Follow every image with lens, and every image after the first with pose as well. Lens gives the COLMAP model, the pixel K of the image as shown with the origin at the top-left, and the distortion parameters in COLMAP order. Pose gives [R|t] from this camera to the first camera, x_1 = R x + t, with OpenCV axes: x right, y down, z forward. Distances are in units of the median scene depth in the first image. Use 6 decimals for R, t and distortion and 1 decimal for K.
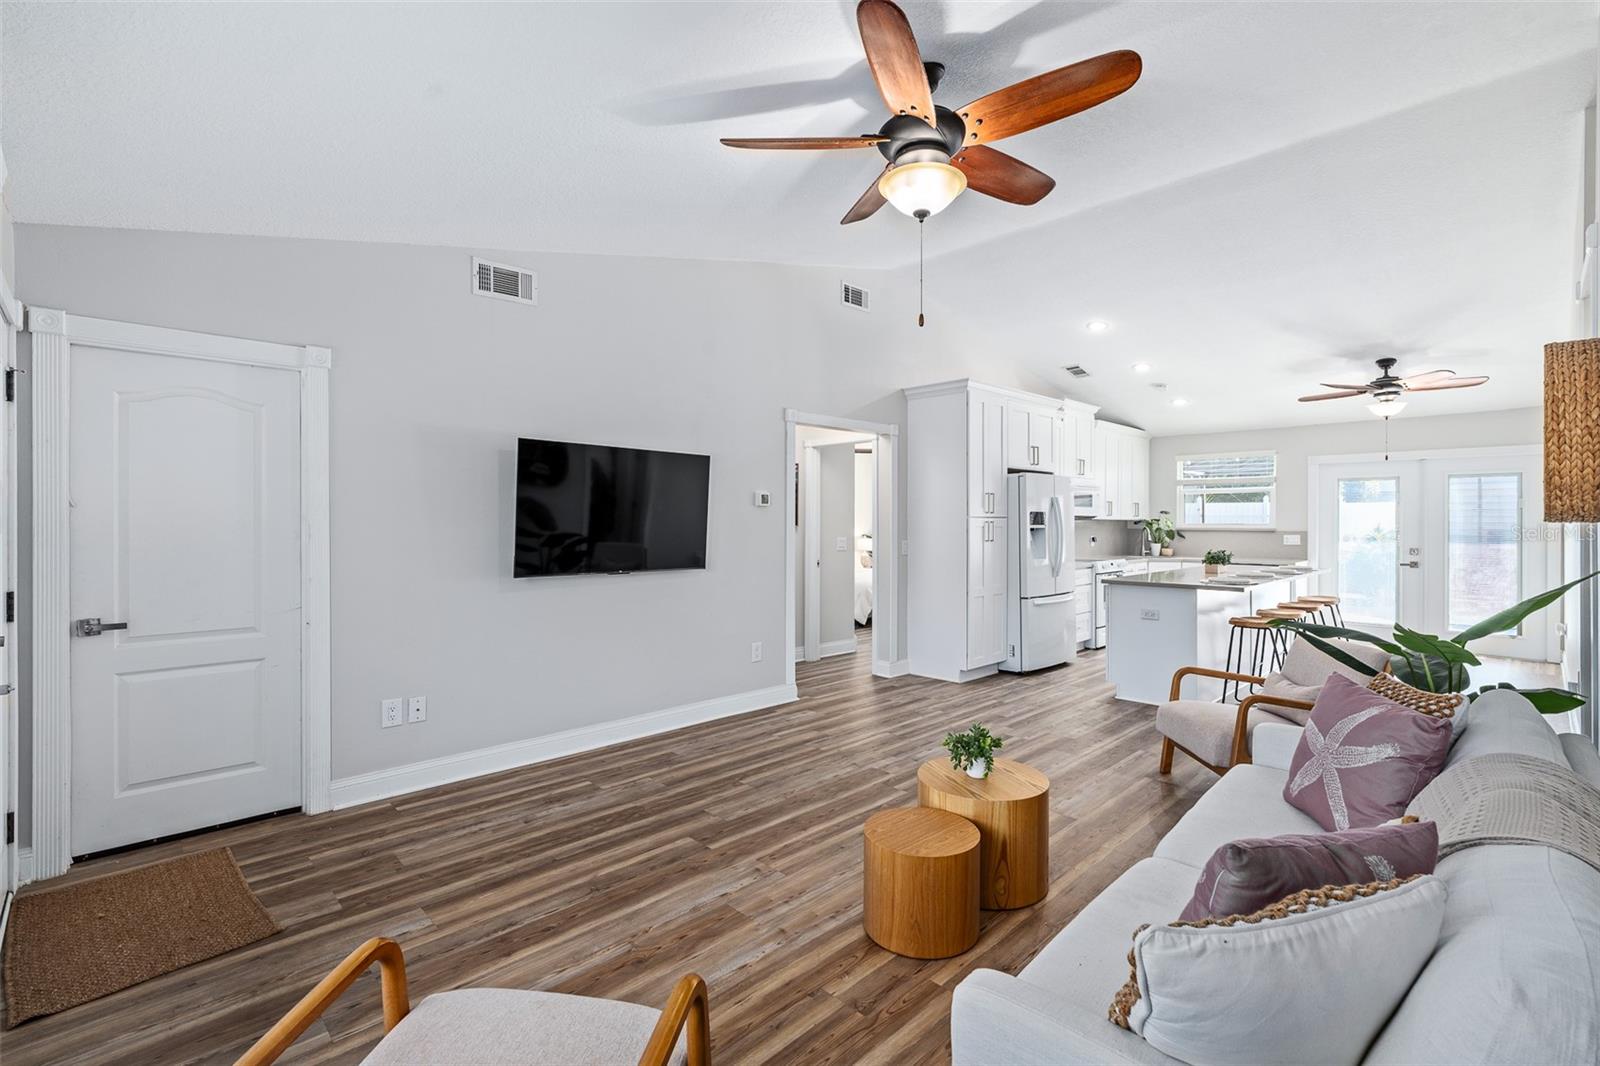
lens RADIAL K [[718.9, 0, 800.2], [0, 718.9, 520.7], [0, 0, 1]] dist [-0.002263, 0.000416]
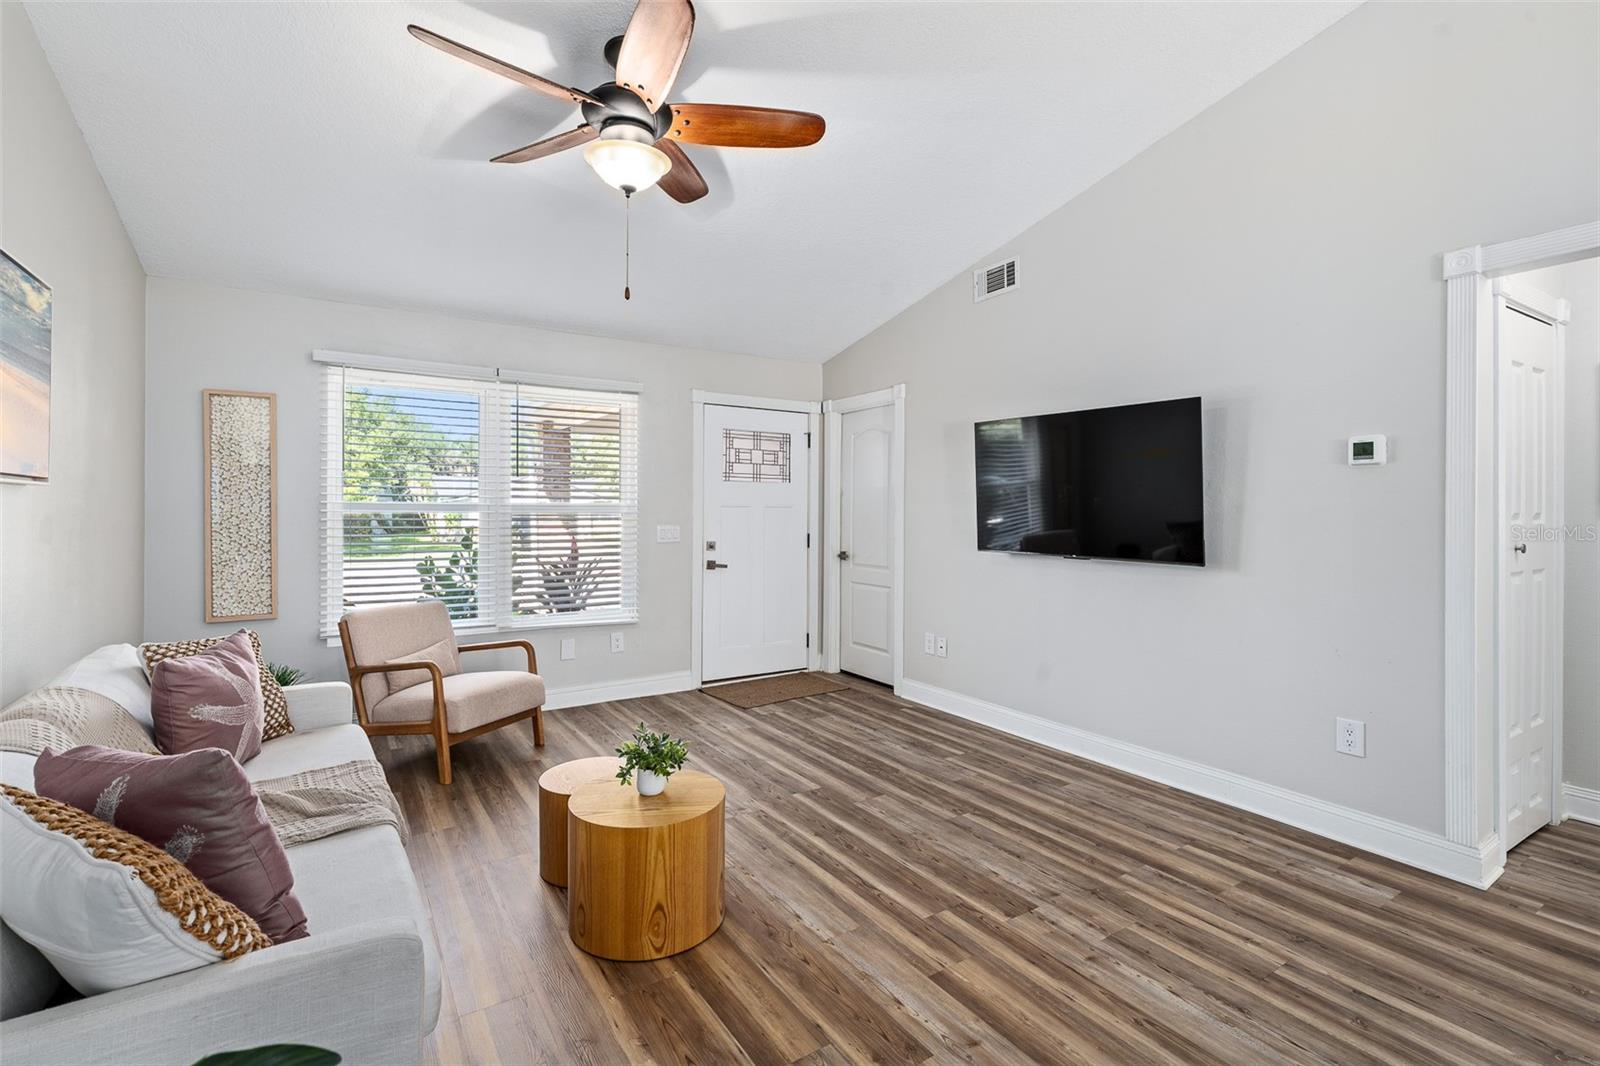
lens RADIAL K [[728.7, 0, 800.3], [0, 728.7, 511.4], [0, 0, 1]] dist [-0.006735, 0.000643]
pose [[-0.198682, 0.000824, -0.980064, 0.730547], [0.000928, 0.999999, 0.000652, 0.018241], [0.980064, -0.000780, -0.198682, 0.935980]]
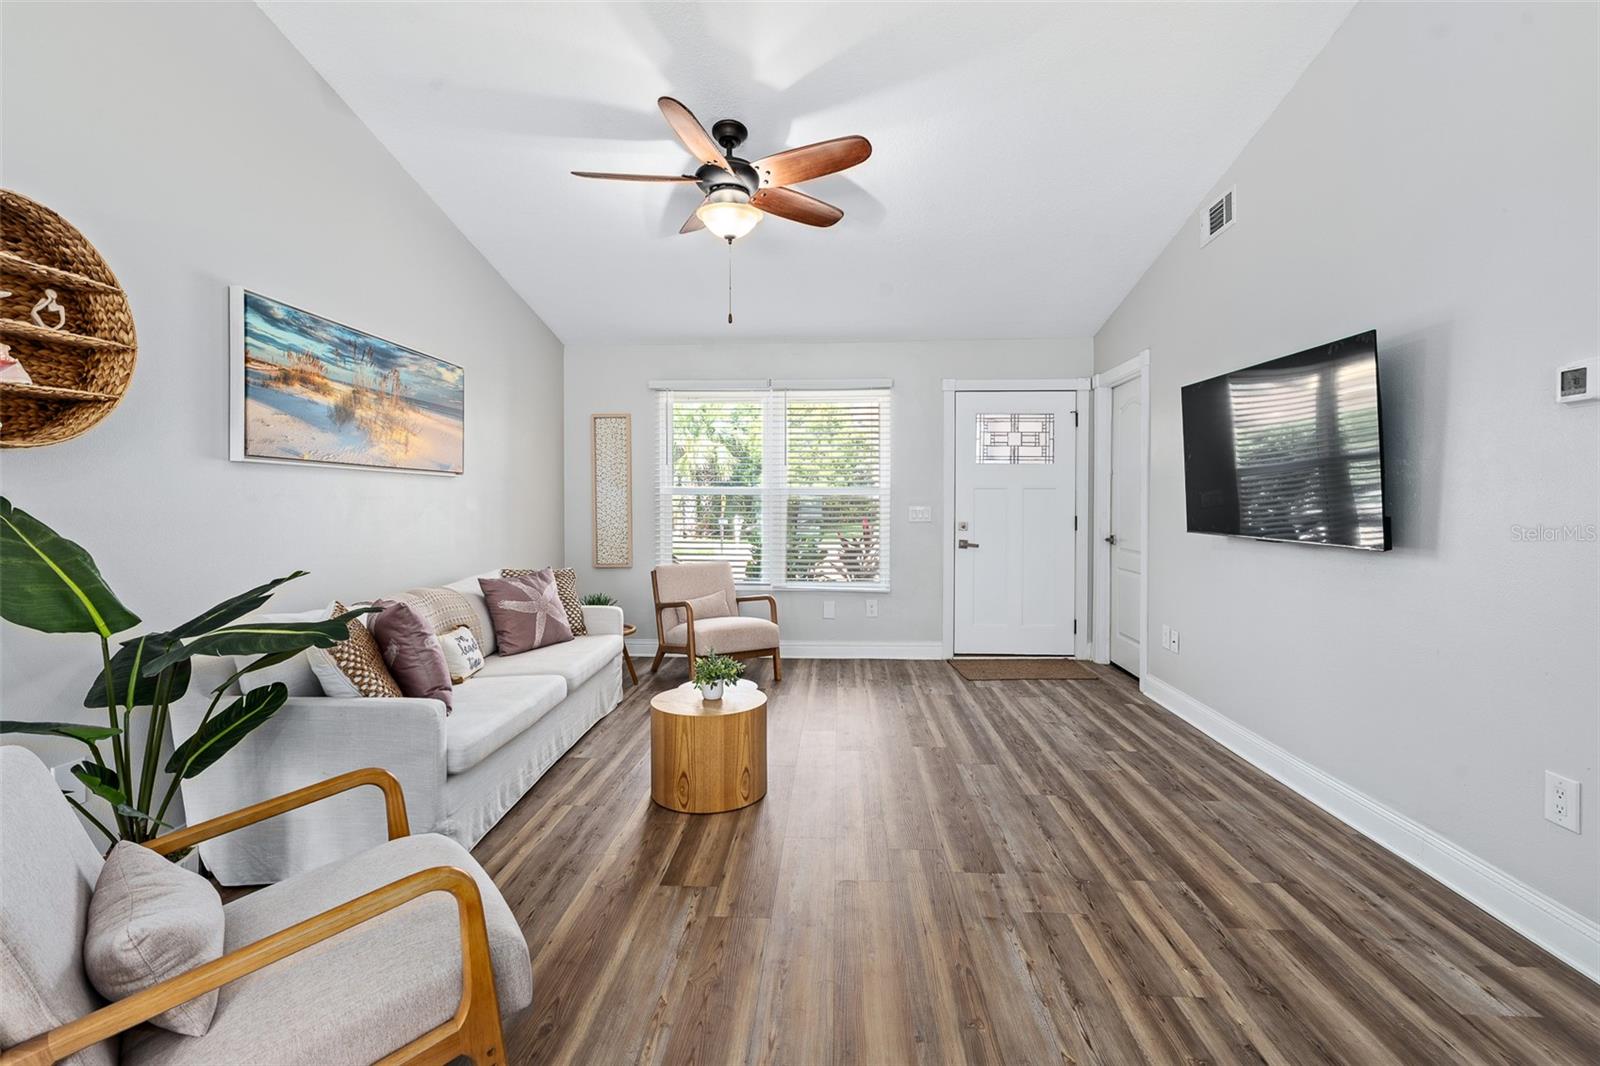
lens RADIAL K [[726.9, 0, 799.0], [0, 726.9, 508.3], [0, 0, 1]] dist [-0.003326, 0.000631]
pose [[-0.737594, 0.007139, -0.675206, 0.632544], [0.004098, 0.999973, 0.006097, 0.038647], [0.675232, 0.001730, -0.737604, 1.339402]]
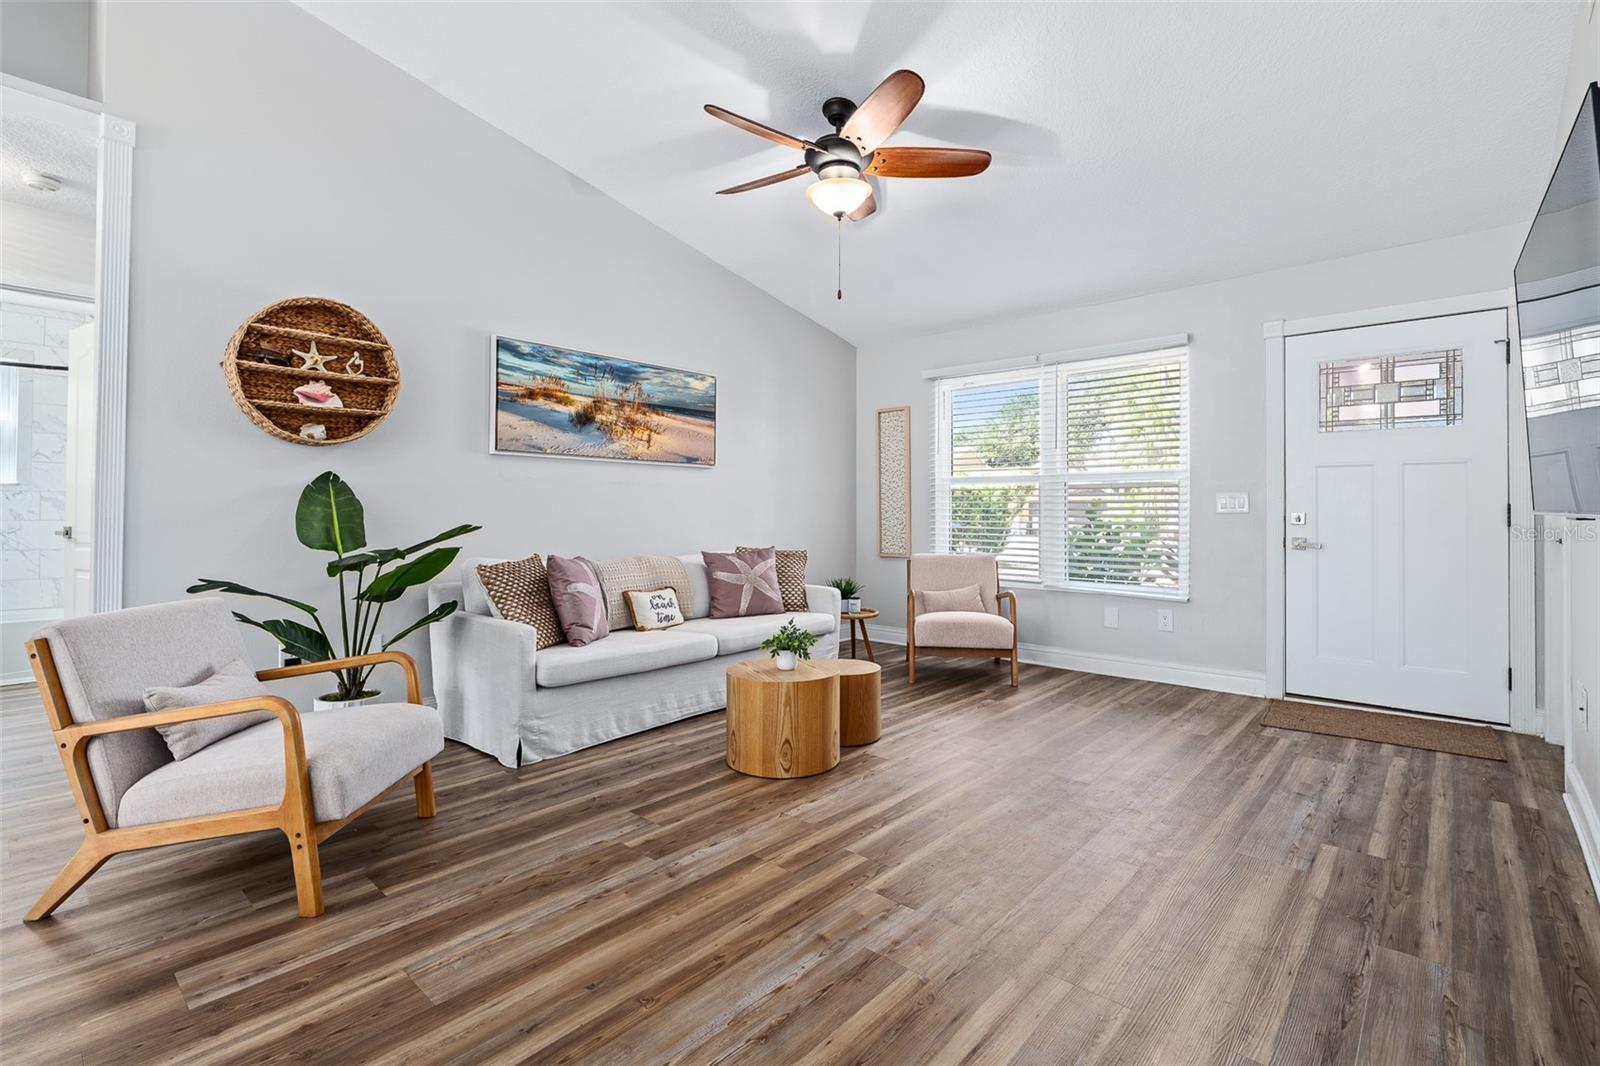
lens RADIAL K [[733.4, 0, 800.5], [0, 733.4, 501.4], [0, 0, 1]] dist [-0.002820, 0.001644]
pose [[-0.997826, -0.002209, -0.065872, 0.211684], [-0.000980, 0.999825, -0.018683, 0.079203], [0.065902, -0.018578, -0.997653, 1.505711]]
